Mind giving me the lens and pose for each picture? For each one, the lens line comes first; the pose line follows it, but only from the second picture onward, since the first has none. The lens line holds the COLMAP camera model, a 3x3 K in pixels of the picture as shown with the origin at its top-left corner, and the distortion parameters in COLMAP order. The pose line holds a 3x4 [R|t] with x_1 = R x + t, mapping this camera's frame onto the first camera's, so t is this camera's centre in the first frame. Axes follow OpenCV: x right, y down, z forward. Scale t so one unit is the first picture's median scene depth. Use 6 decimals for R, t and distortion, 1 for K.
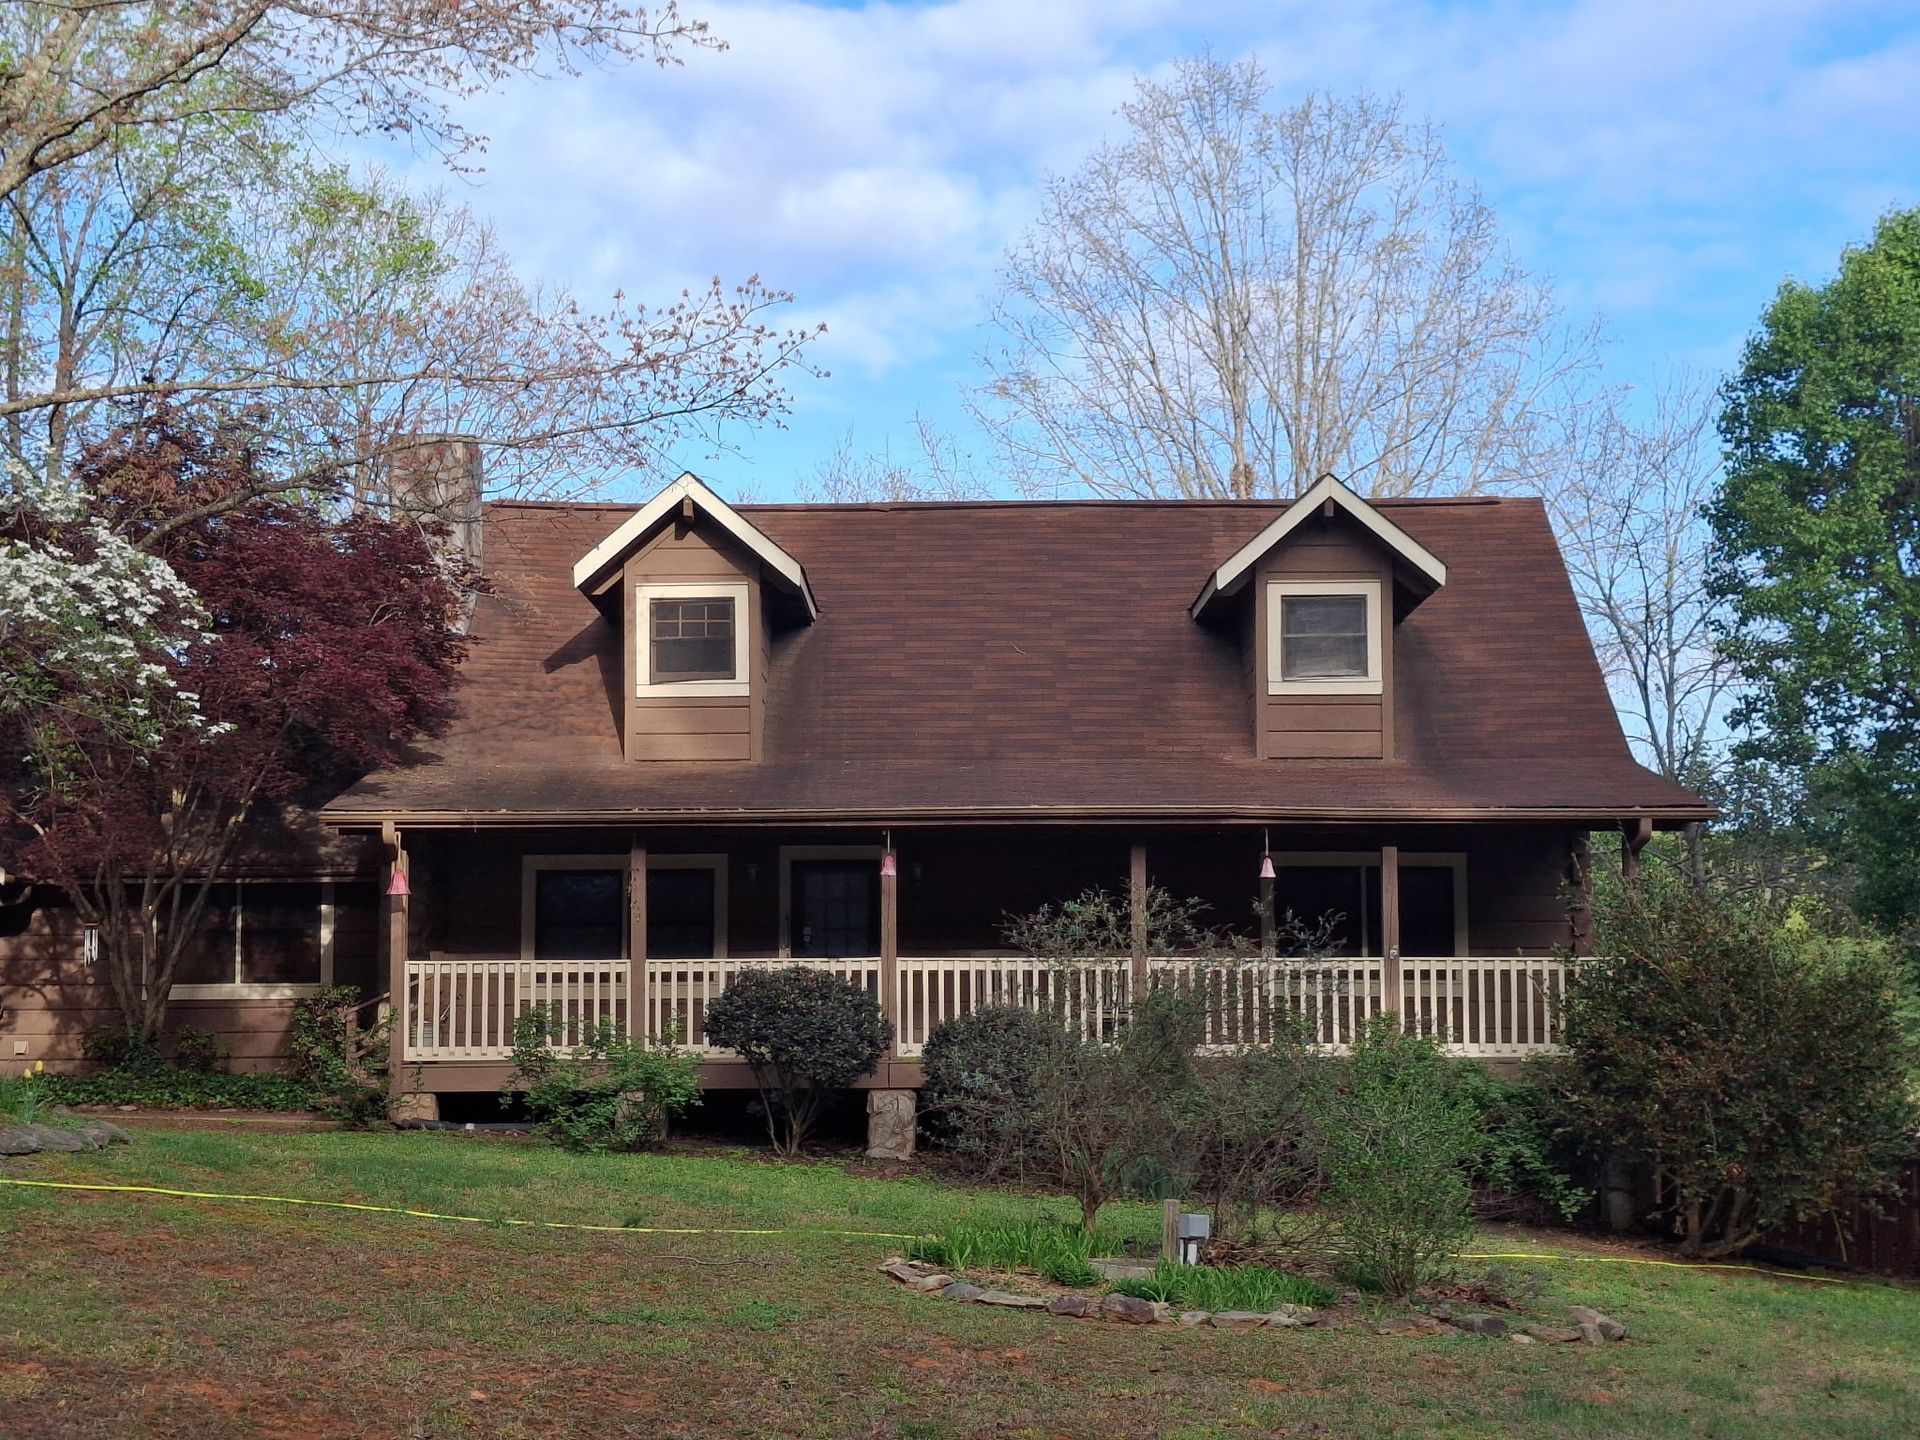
lens RADIAL K [[1408.9, 0, 989.0], [0, 1408.9, 719.7], [0, 0, 1]] dist [0.046493, -0.003027]
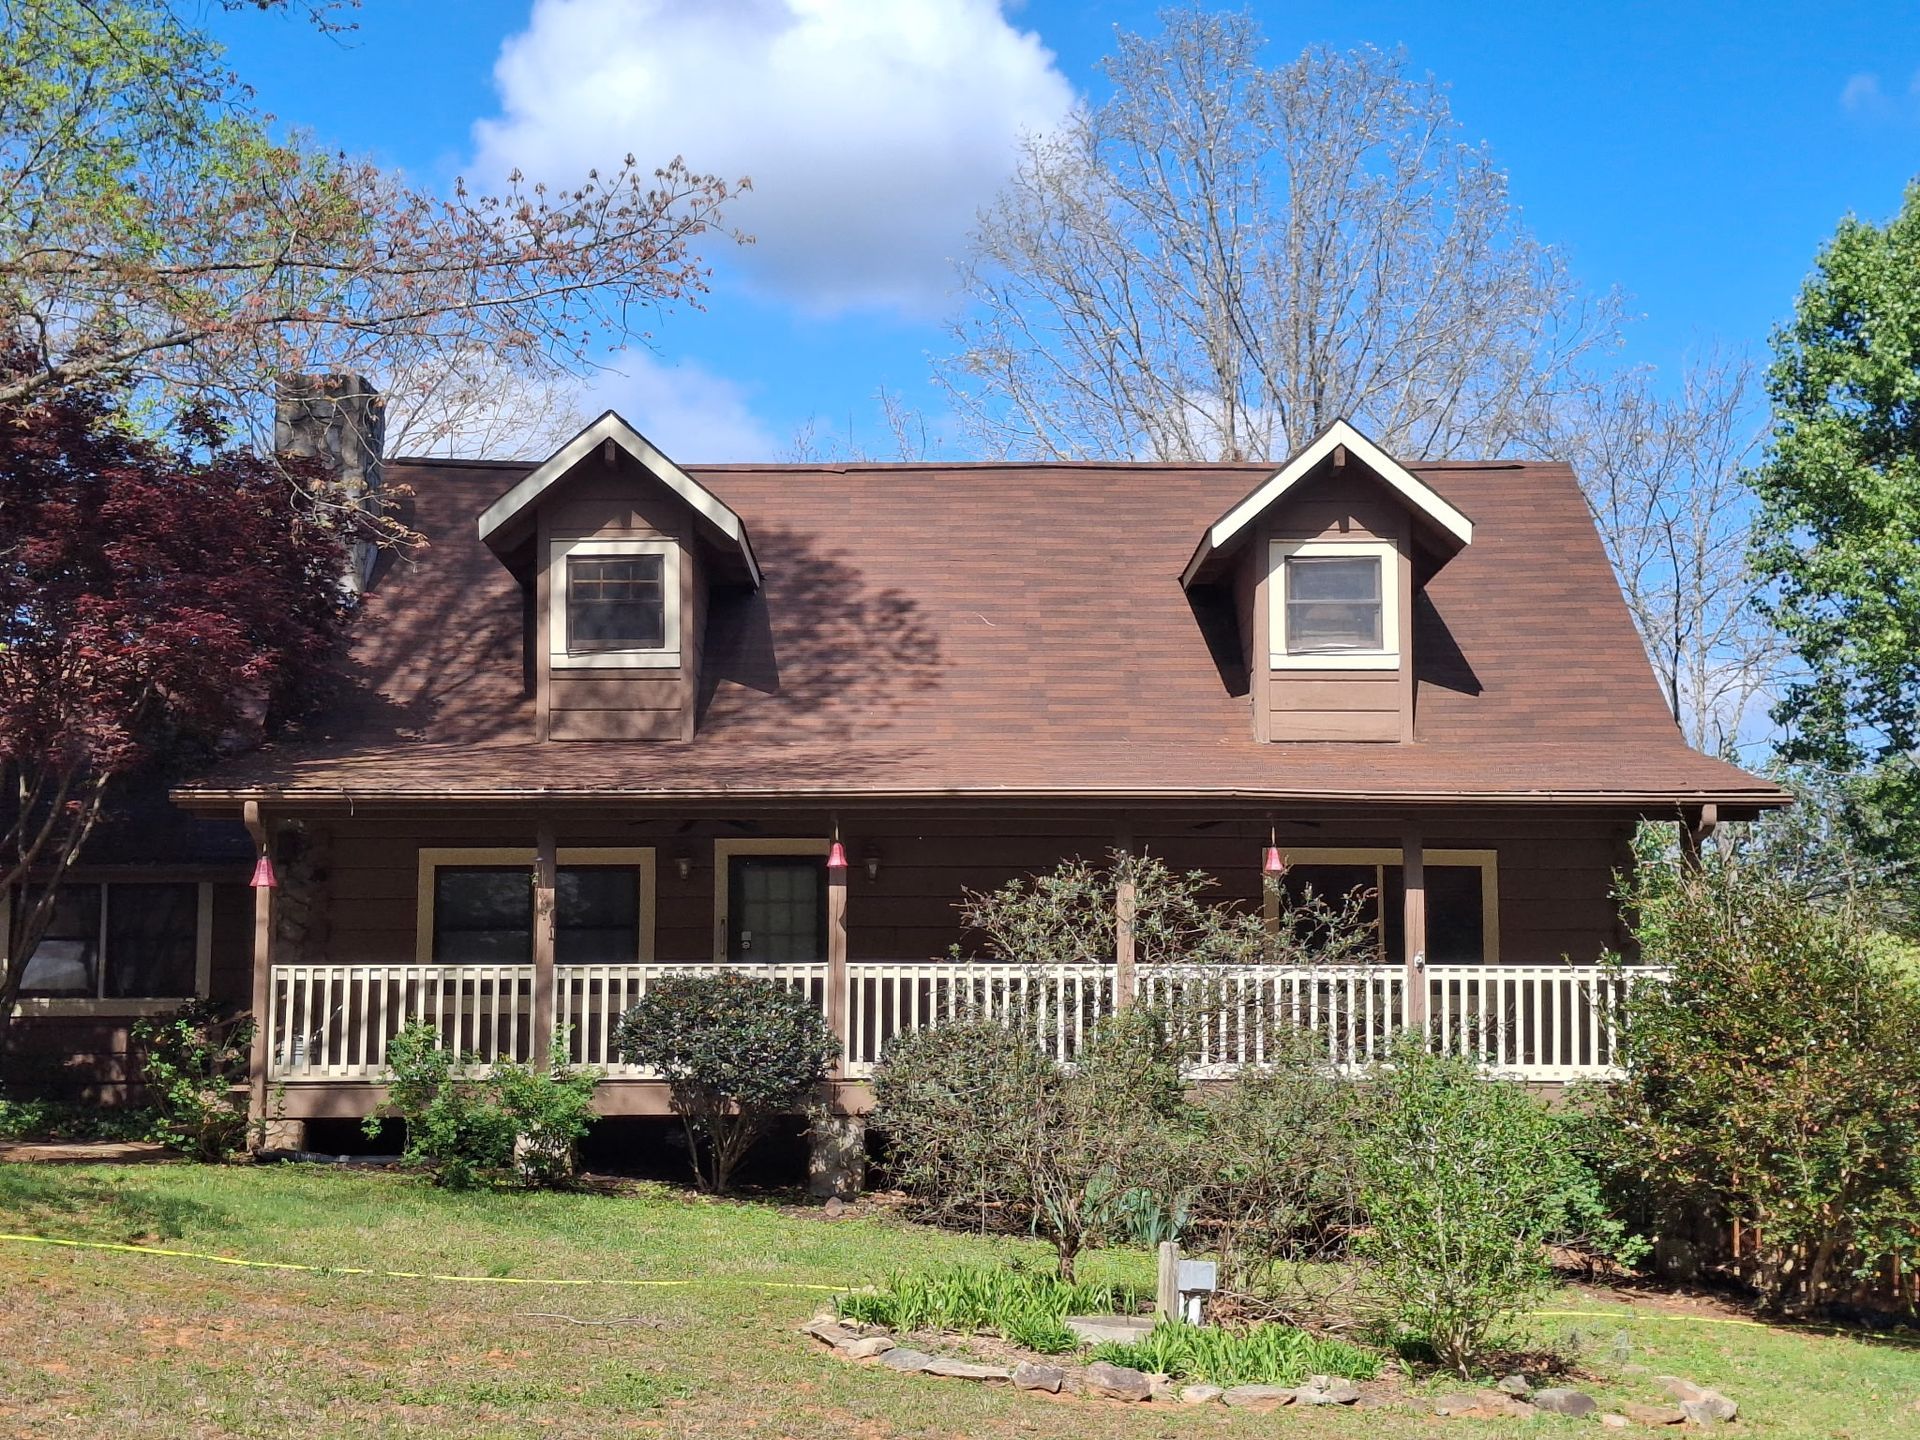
lens RADIAL K [[1450.2, 0, 963.6], [0, 1450.2, 720.1], [0, 0, 1]] dist [0.073121, -0.056320]
pose [[0.999998, 0.002082, 0.000176, 0.007238], [-0.002078, 0.999775, -0.021128, 0.039107], [-0.000220, 0.021127, 0.999777, 0.106564]]
